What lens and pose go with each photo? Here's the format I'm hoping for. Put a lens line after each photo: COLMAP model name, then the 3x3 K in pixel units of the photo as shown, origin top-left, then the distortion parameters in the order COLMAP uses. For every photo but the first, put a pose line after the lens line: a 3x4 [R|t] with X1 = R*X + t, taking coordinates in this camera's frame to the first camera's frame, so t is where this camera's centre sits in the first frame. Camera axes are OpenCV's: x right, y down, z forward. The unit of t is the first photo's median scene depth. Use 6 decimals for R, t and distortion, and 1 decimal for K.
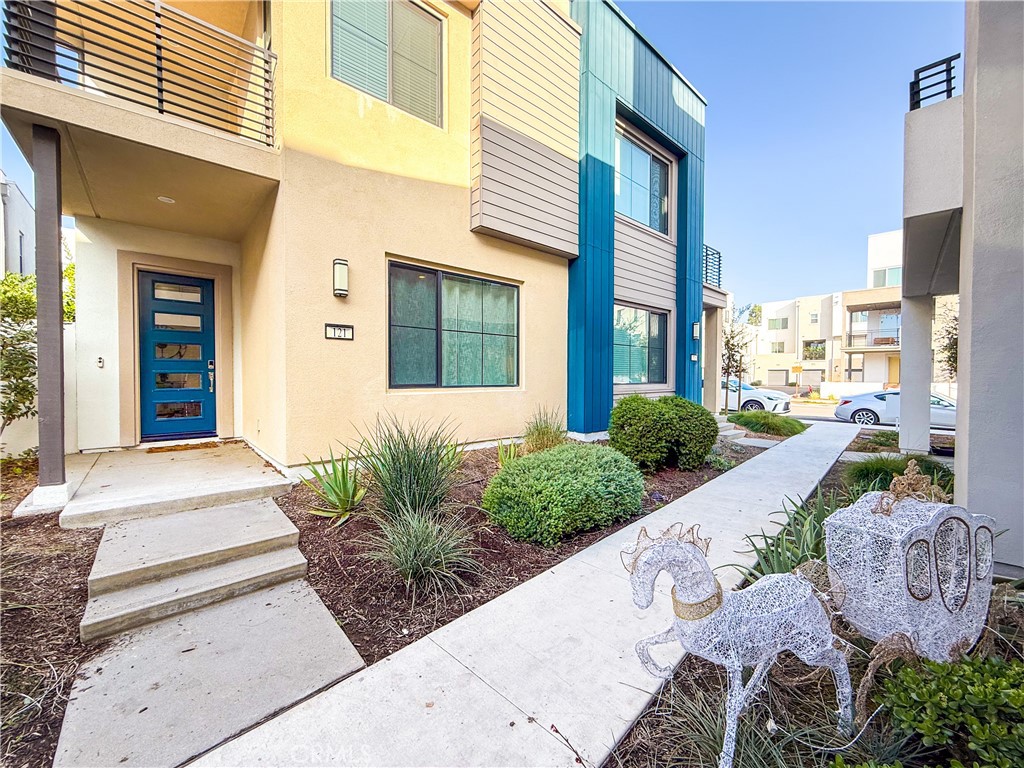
lens RADIAL K [[406.4, 0, 512.0], [0, 406.4, 384.0], [0, 0, 1]] dist [0.001088, 0.000191]
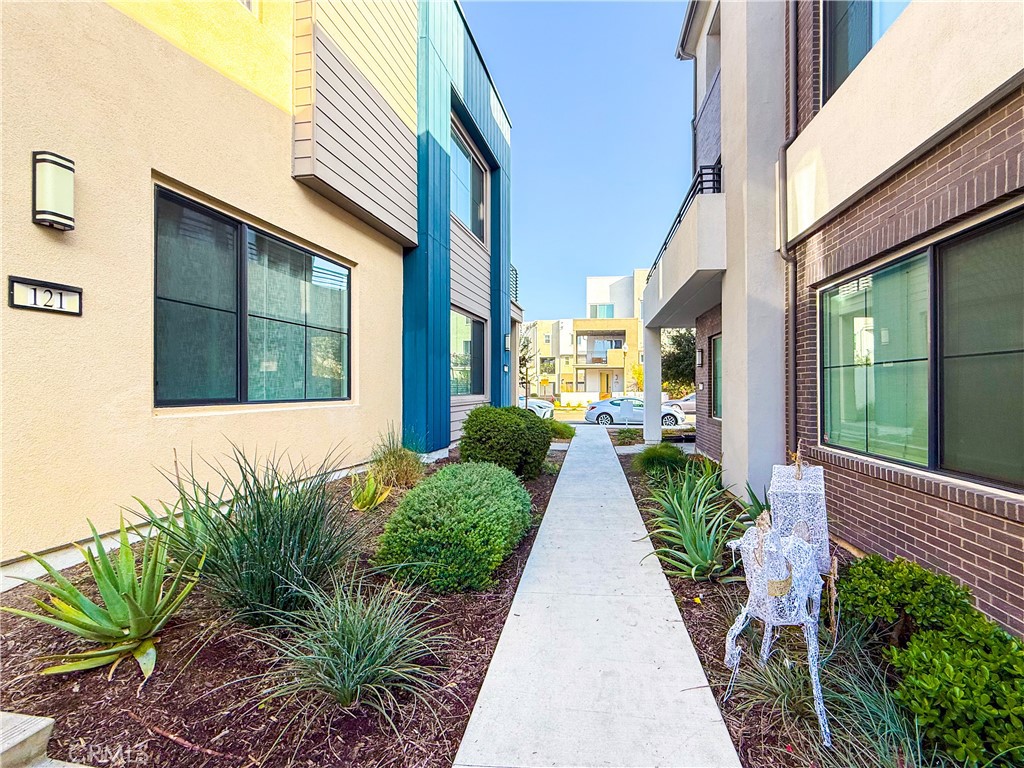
lens RADIAL K [[440.6, 0, 514.6], [0, 440.6, 389.8], [0, 0, 1]] dist [0.000915, 0.000043]
pose [[0.753830, -0.005636, 0.657045, -0.293316], [0.020349, 0.999684, -0.014771, 0.005674], [-0.656754, 0.024505, 0.753707, 0.177390]]
